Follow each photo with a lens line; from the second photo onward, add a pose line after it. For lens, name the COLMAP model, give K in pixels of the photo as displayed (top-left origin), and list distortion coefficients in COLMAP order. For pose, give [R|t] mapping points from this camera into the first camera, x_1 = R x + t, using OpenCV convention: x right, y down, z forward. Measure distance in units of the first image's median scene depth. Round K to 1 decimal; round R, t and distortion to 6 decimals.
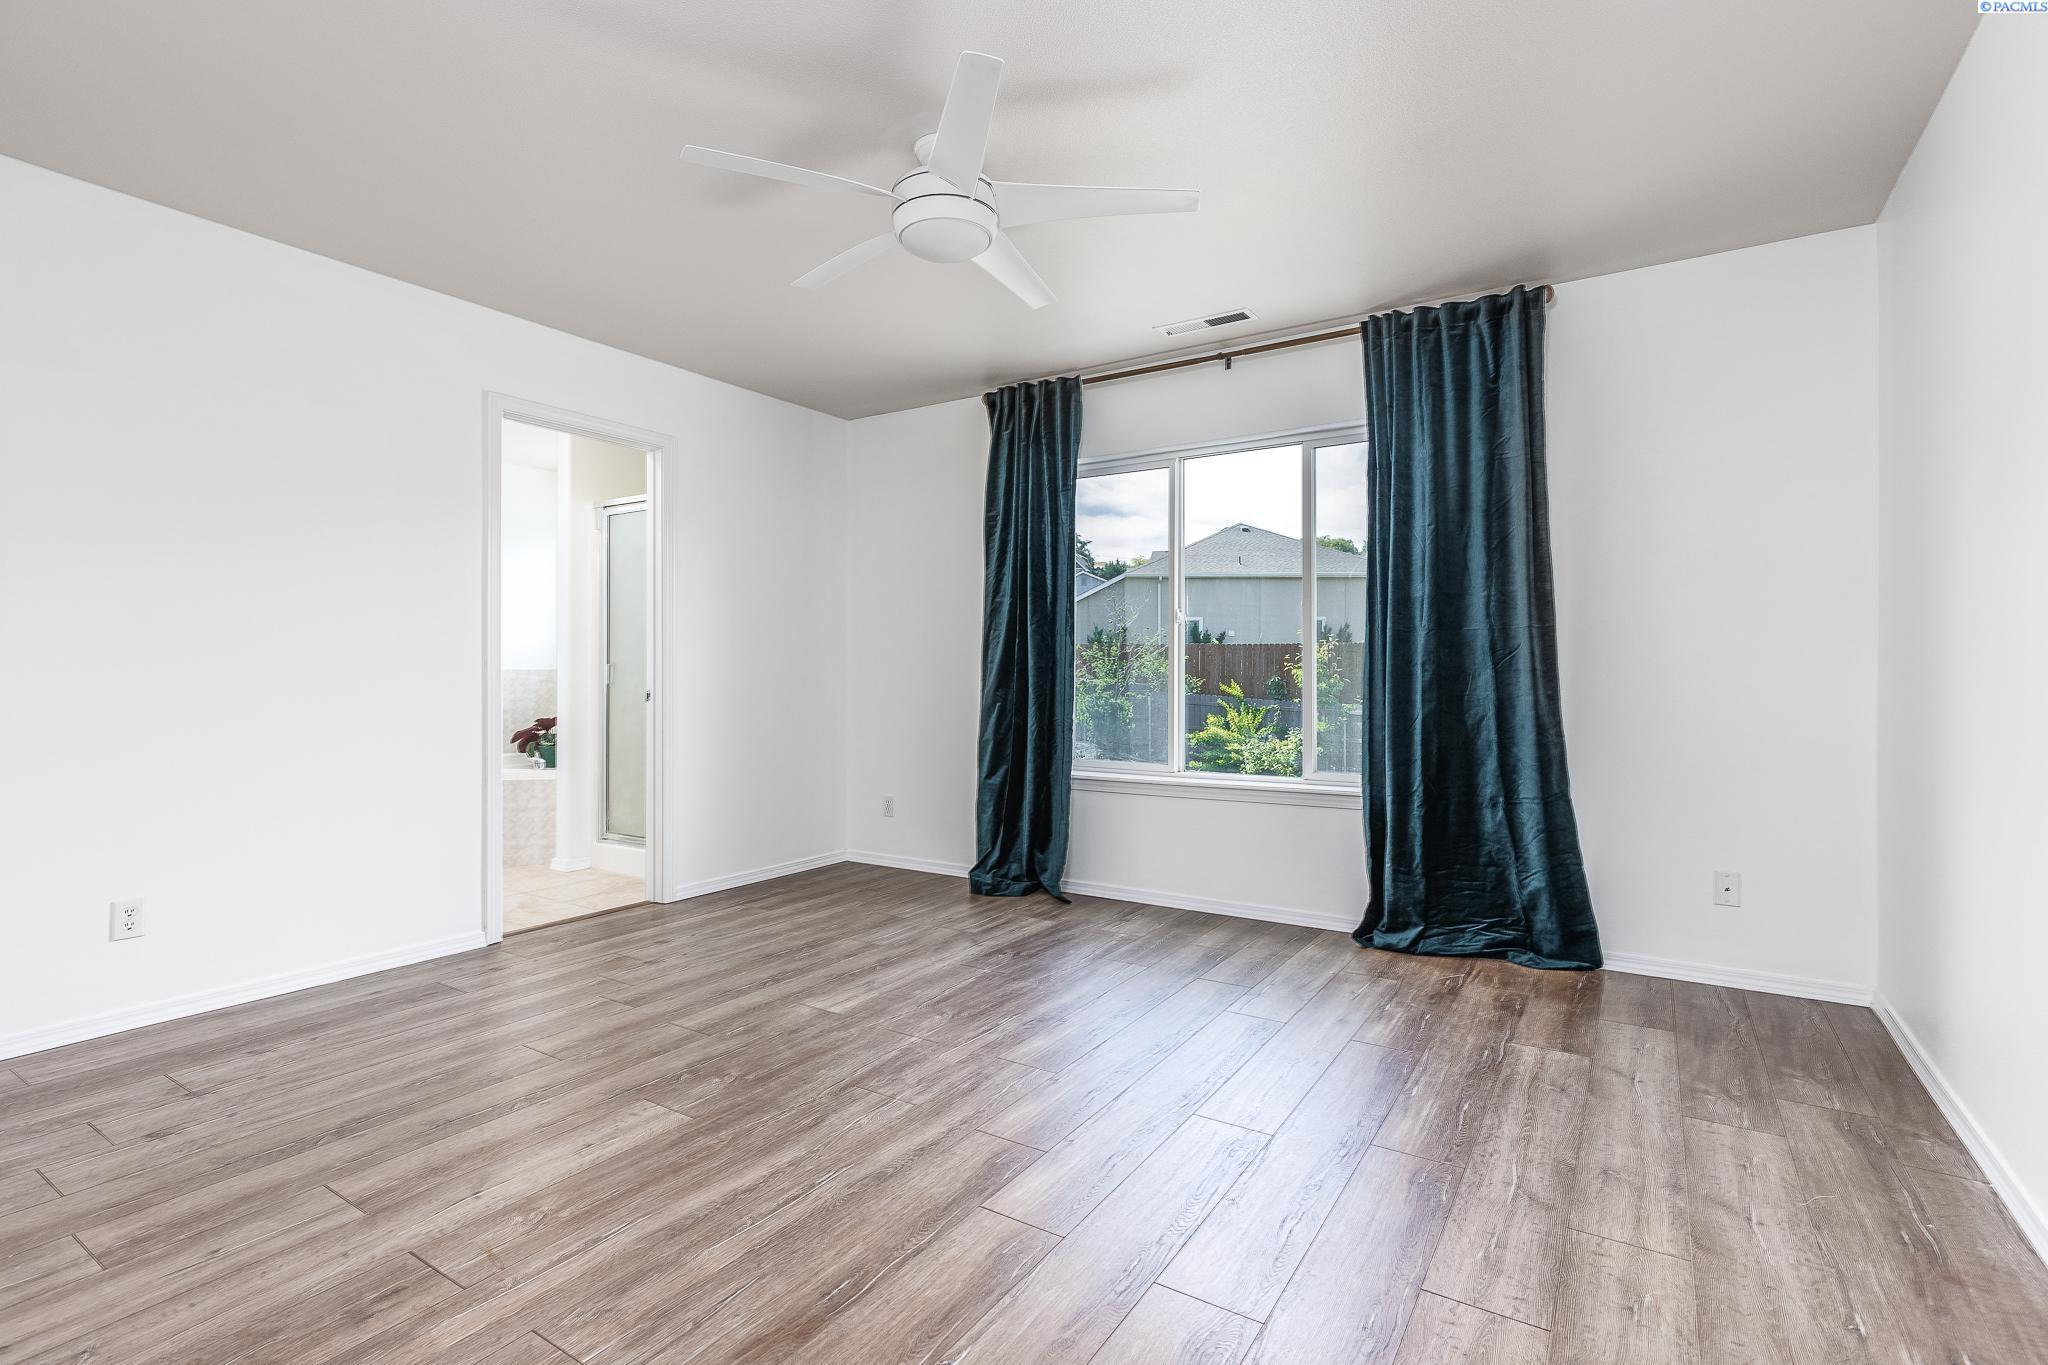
lens RADIAL K [[950.2, 0, 1035.5], [0, 950.2, 679.6], [0, 0, 1]] dist [-0.000048, -0.000015]
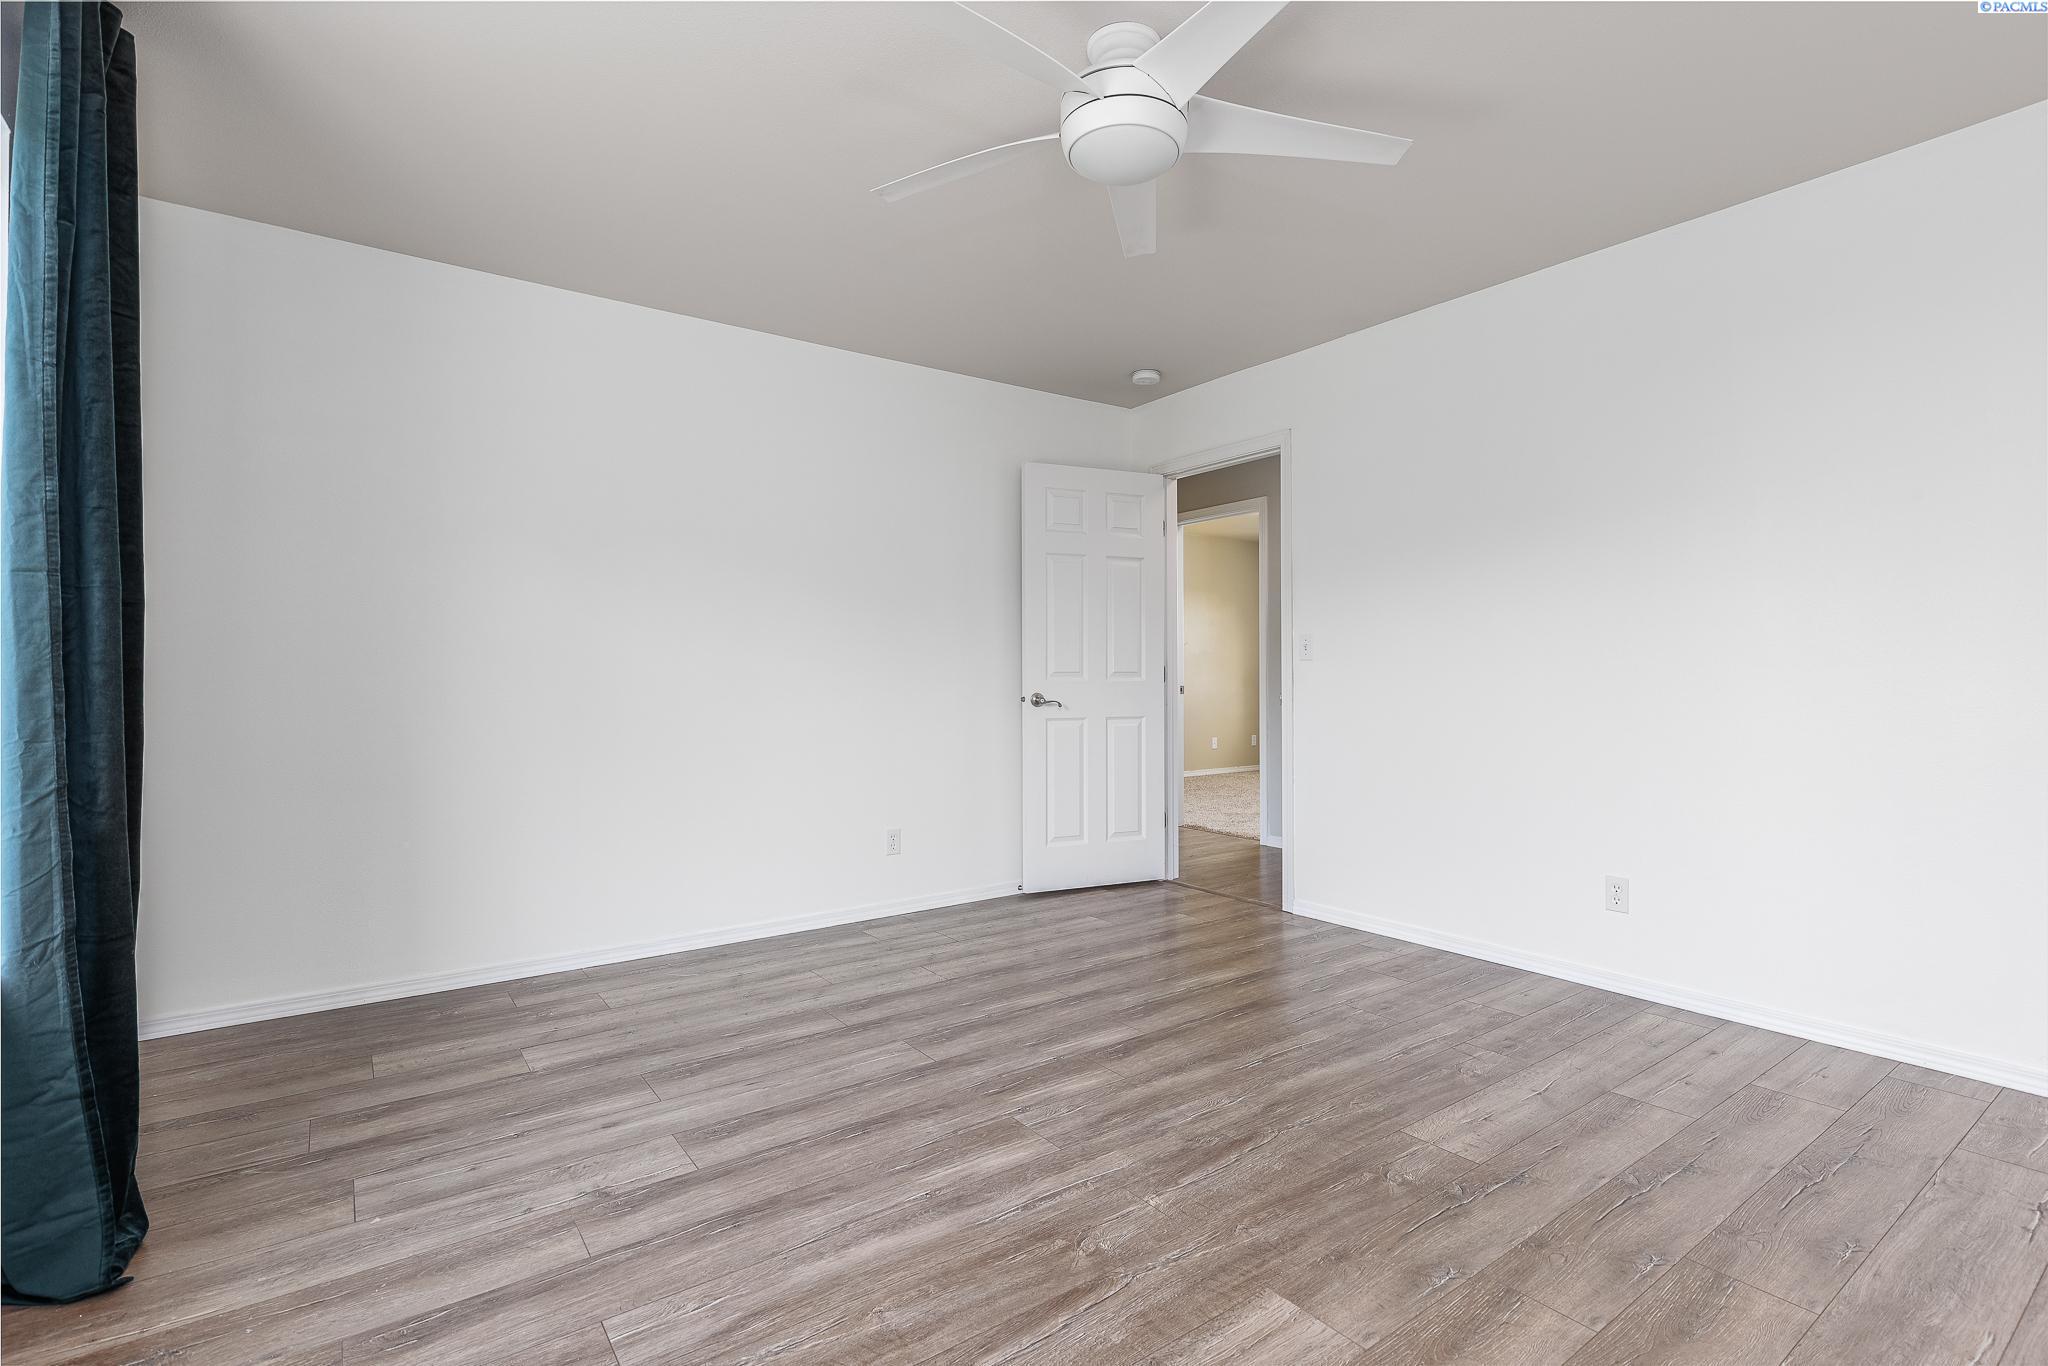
lens RADIAL K [[950.2, 0, 1035.5], [0, 950.2, 680.1], [0, 0, 1]] dist [-0.000048, -0.000015]
pose [[-0.931842, 0.003116, 0.362851, -0.335900], [0.006958, 0.999933, 0.009282, -0.011006], [-0.362798, 0.011174, -0.931801, 1.874275]]
